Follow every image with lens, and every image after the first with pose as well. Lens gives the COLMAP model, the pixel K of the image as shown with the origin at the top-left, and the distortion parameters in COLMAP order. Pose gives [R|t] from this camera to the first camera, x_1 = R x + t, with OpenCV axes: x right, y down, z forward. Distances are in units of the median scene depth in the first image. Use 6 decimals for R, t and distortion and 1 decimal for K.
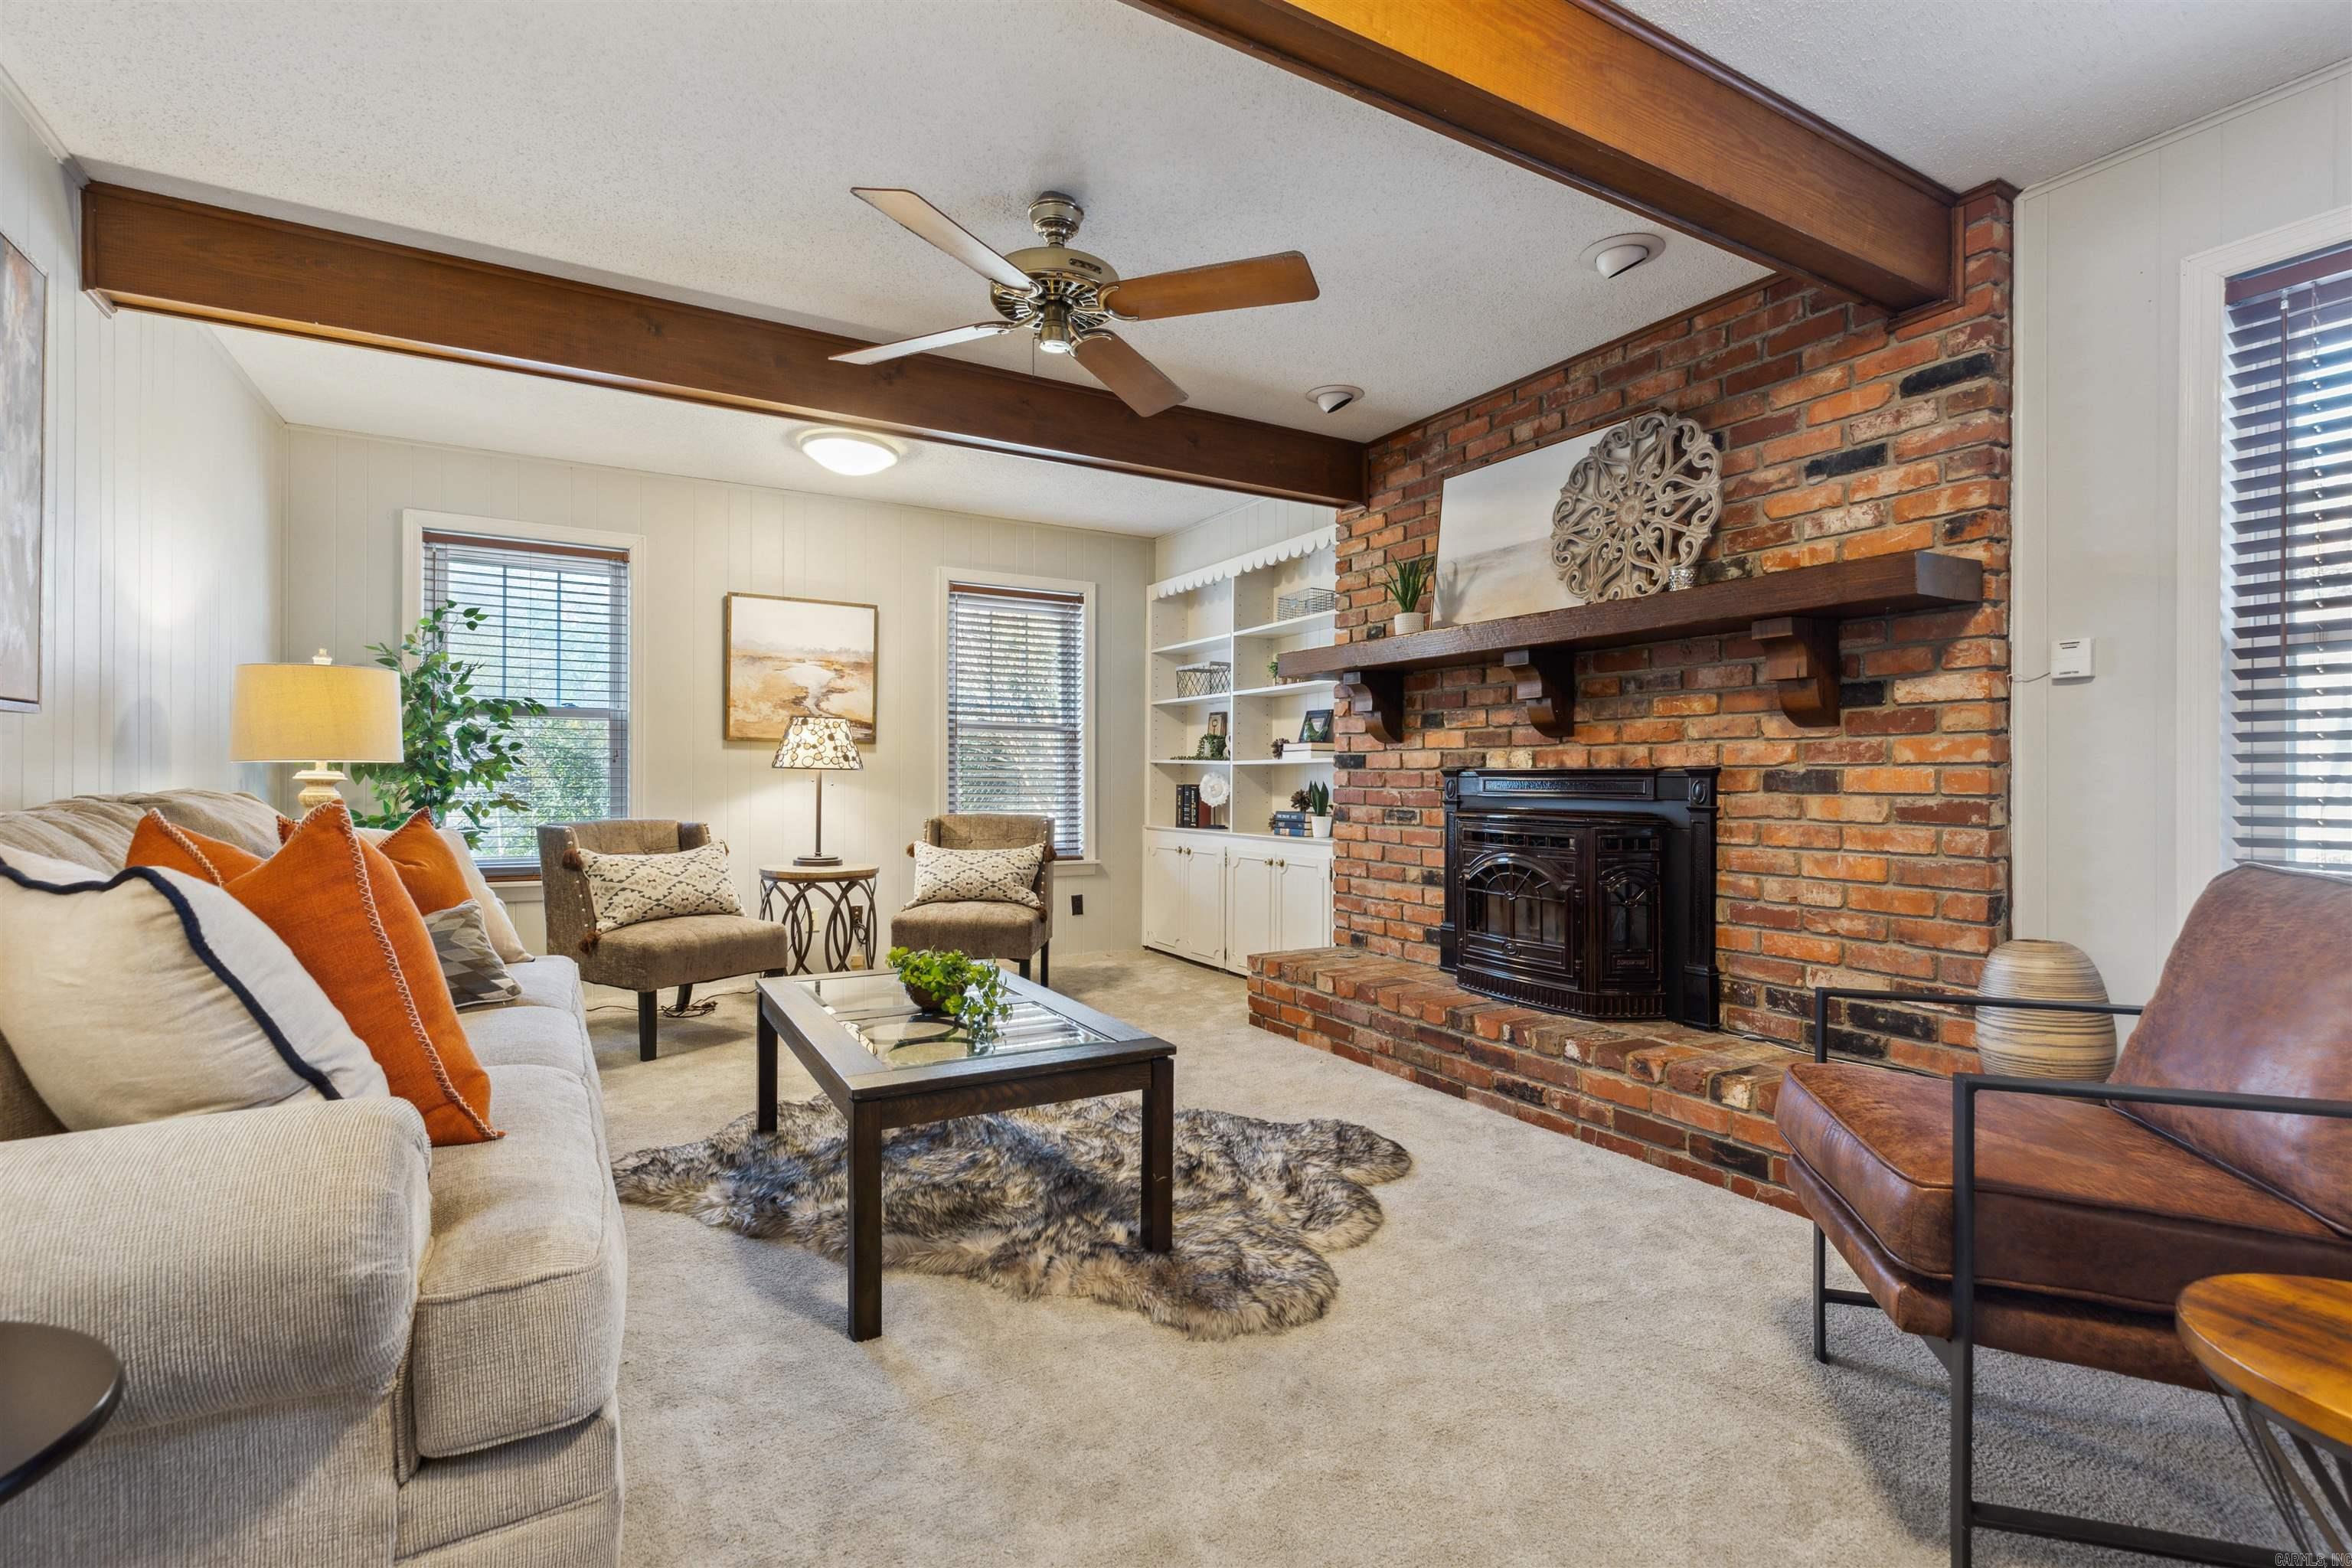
lens RADIAL K [[1062.6, 0, 1163.6], [0, 1062.6, 781.0], [0, 0, 1]] dist [0.001770, -0.000056]
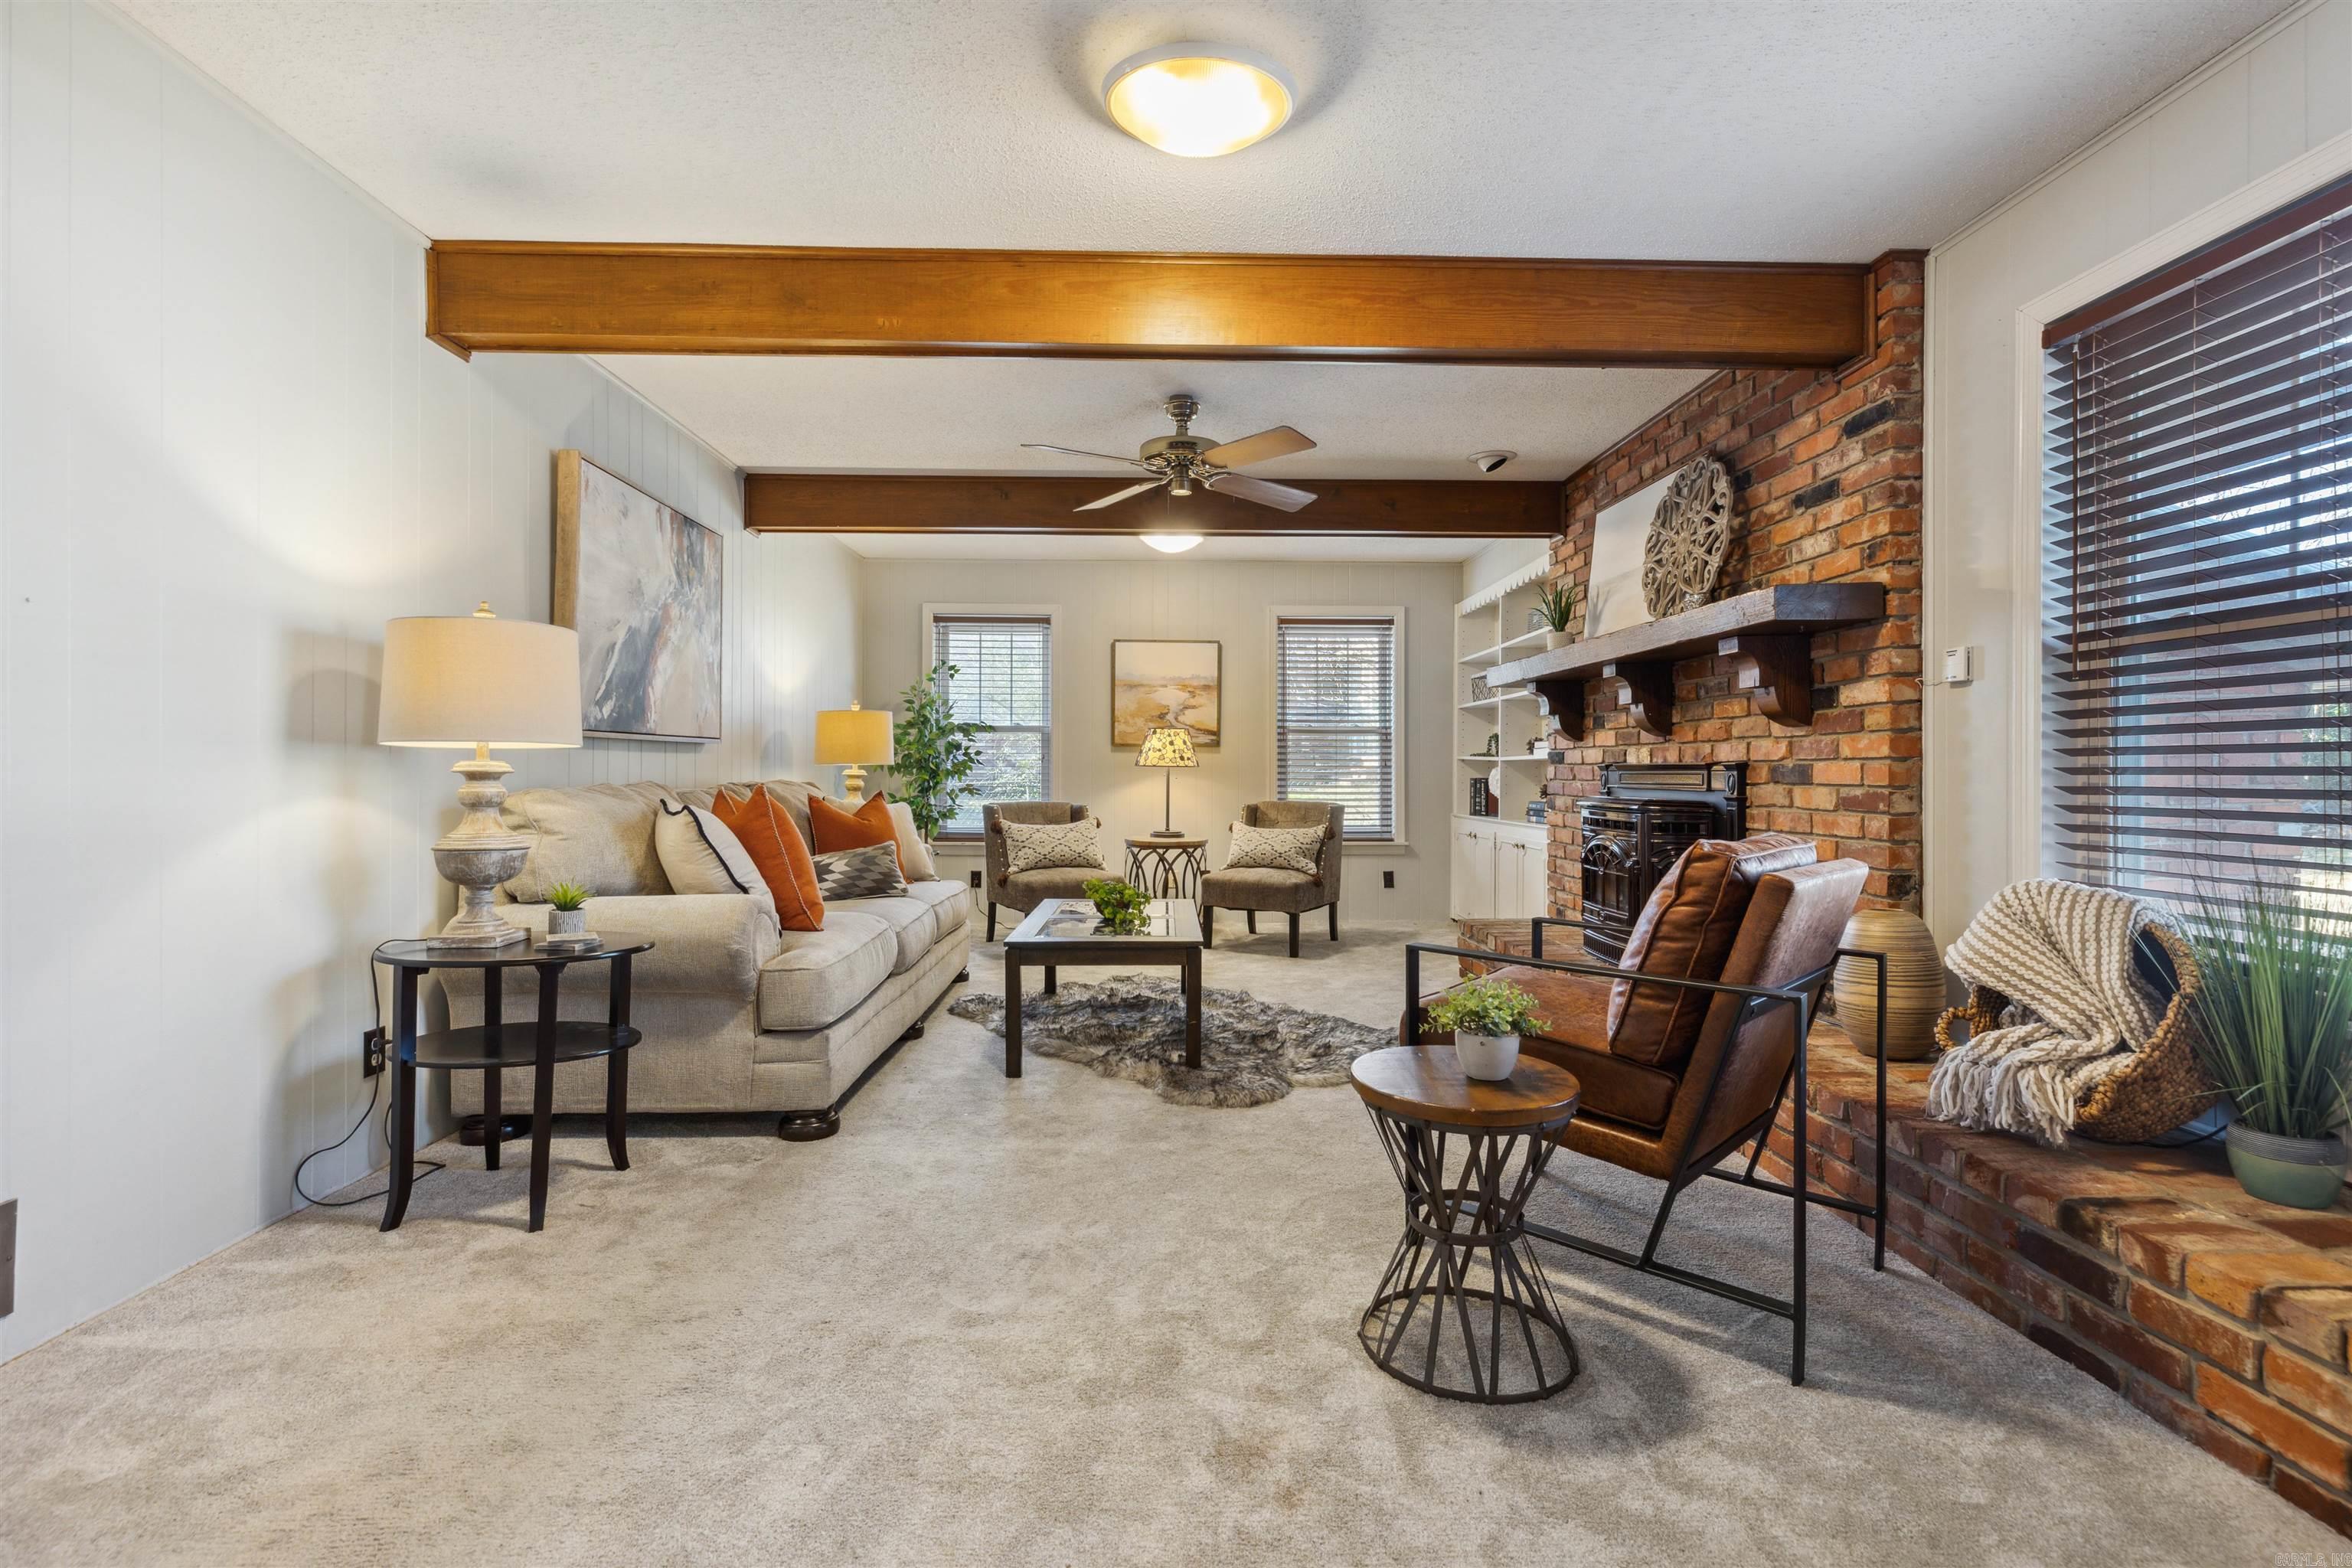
lens RADIAL K [[1062.5, 0, 1176.0], [0, 1062.5, 773.6], [0, 0, 1]] dist [0.001421, 0.000755]
pose [[0.881011, -0.002204, -0.473090, 0.505408], [0.001565, 0.999997, -0.001744, 0.000458], [0.473092, 0.000796, 0.881012, -0.294718]]
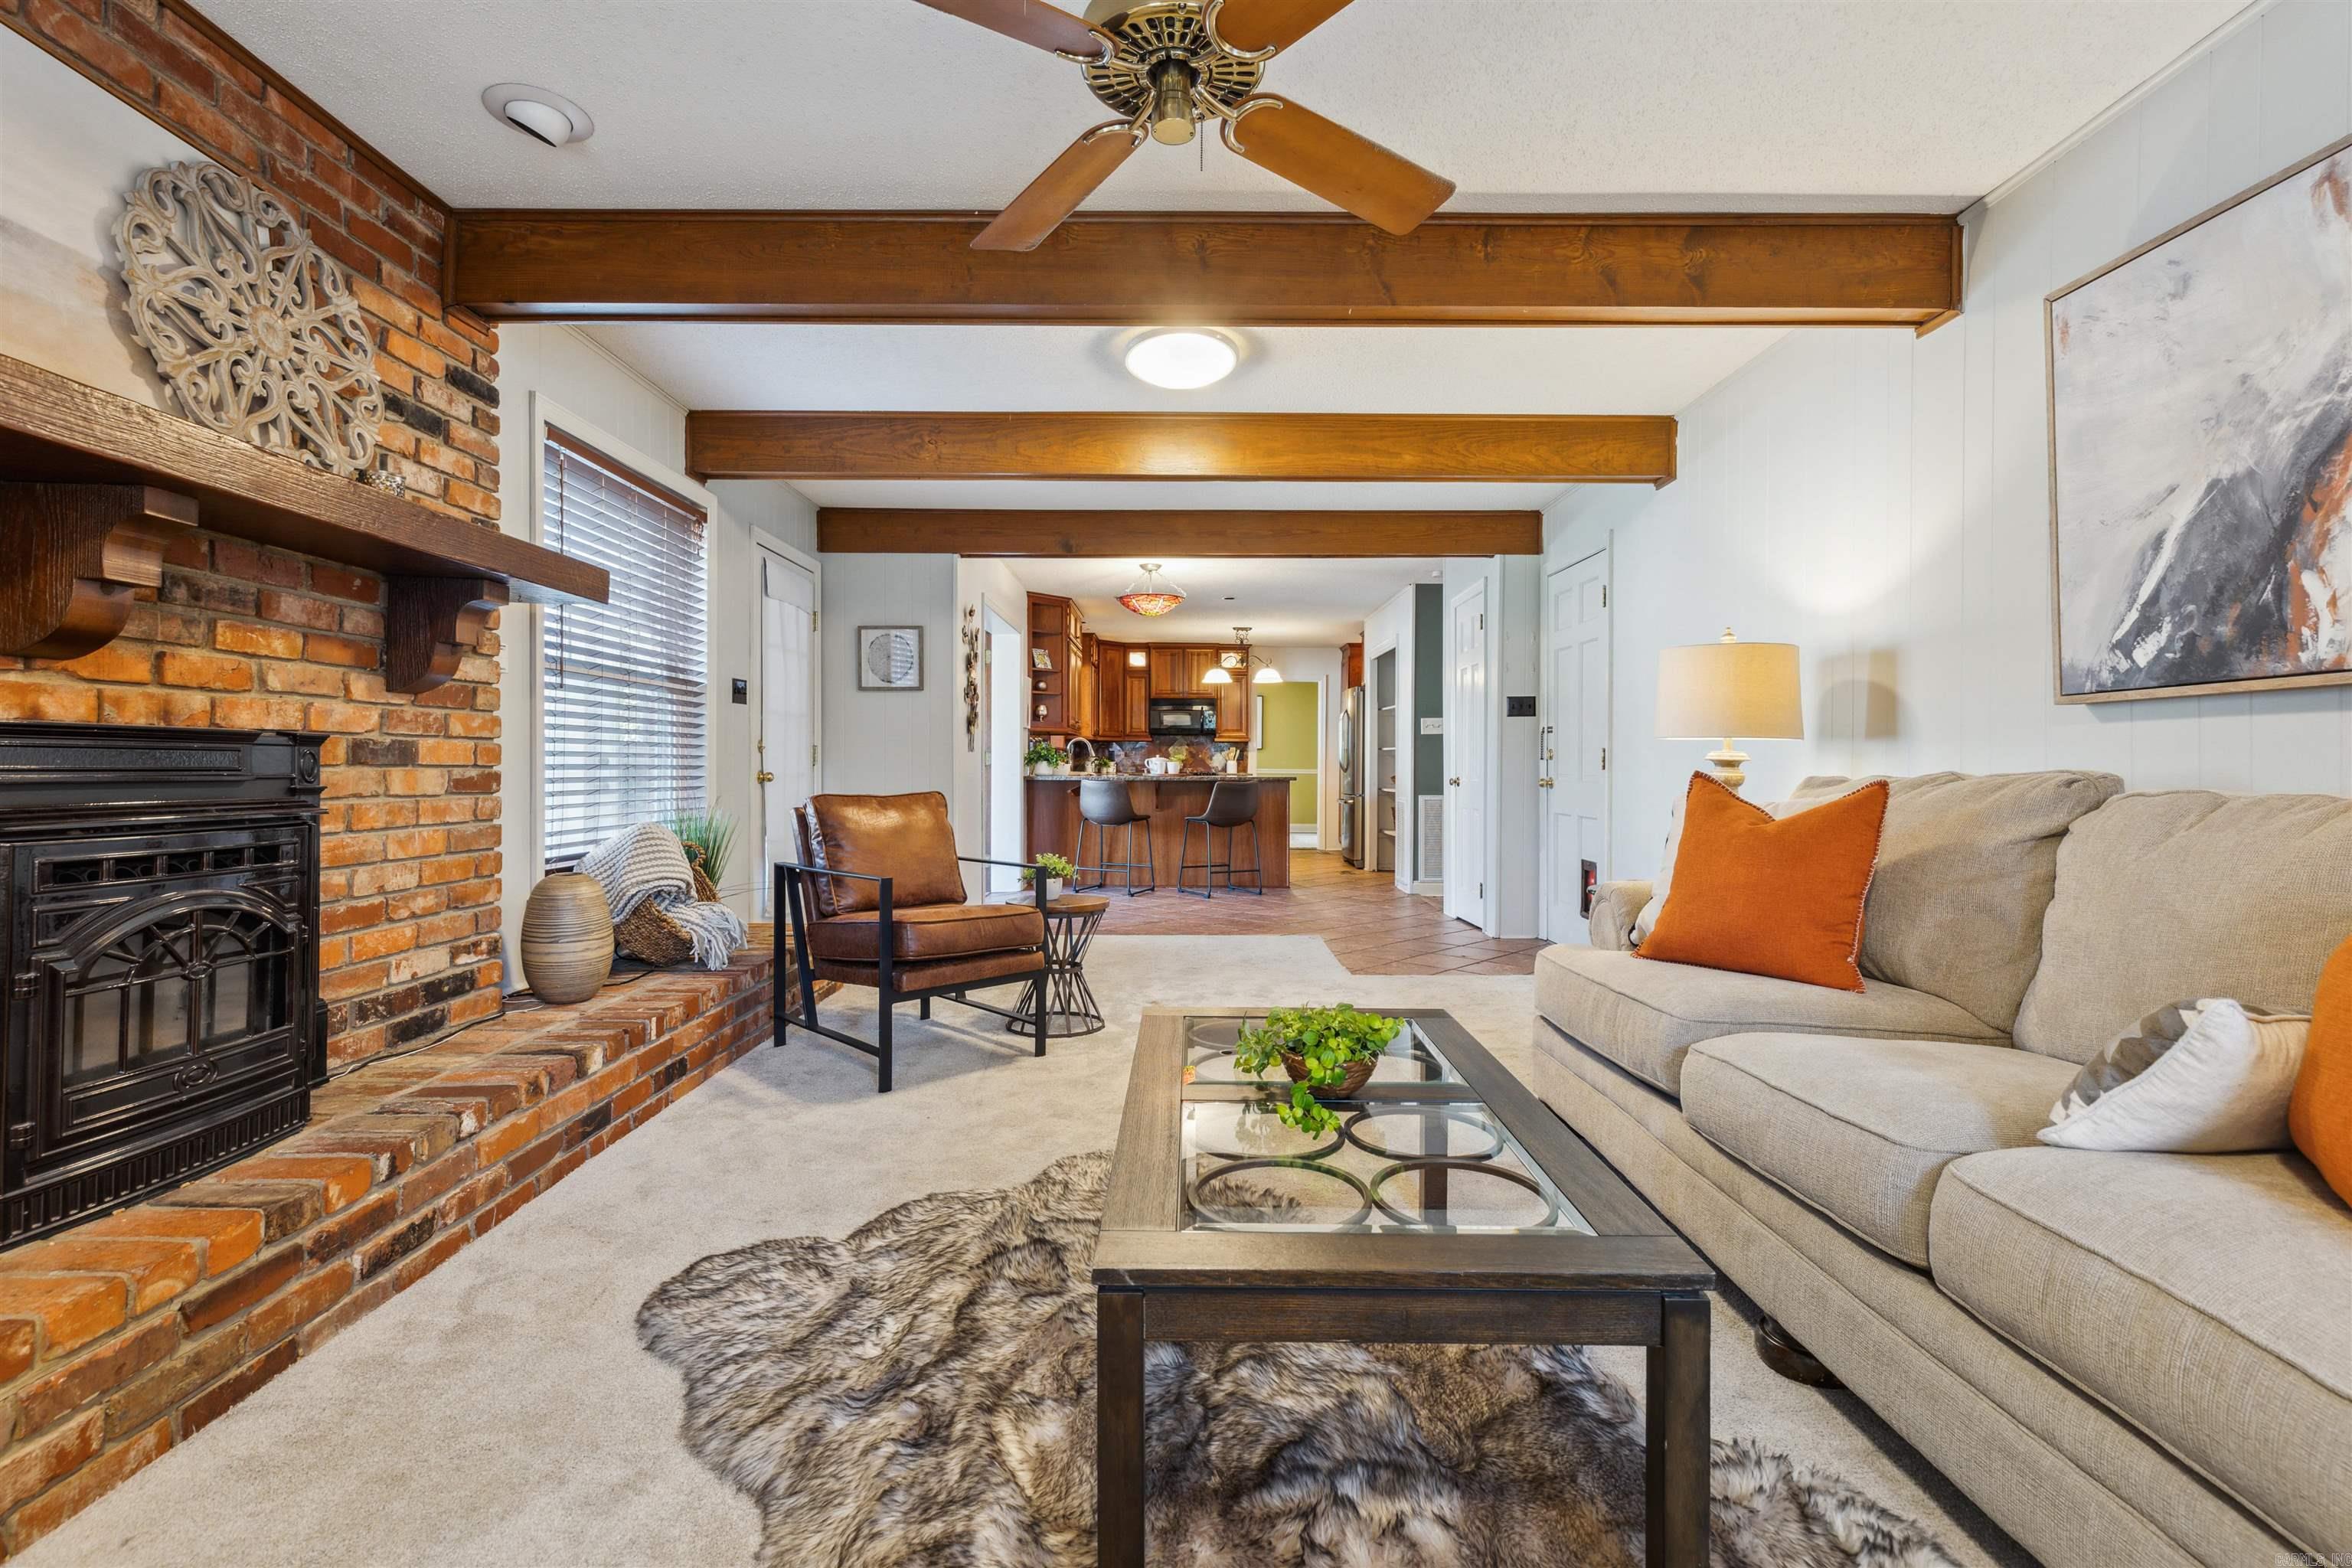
lens RADIAL K [[1075.9, 0, 1178.9], [0, 1075.9, 772.8], [0, 0, 1]] dist [0.005880, 0.000155]
pose [[-0.870693, -0.009523, 0.491735, -0.372662], [-0.006427, 0.999947, 0.007985, 0.005088], [-0.491785, 0.003792, -0.870709, 1.318821]]
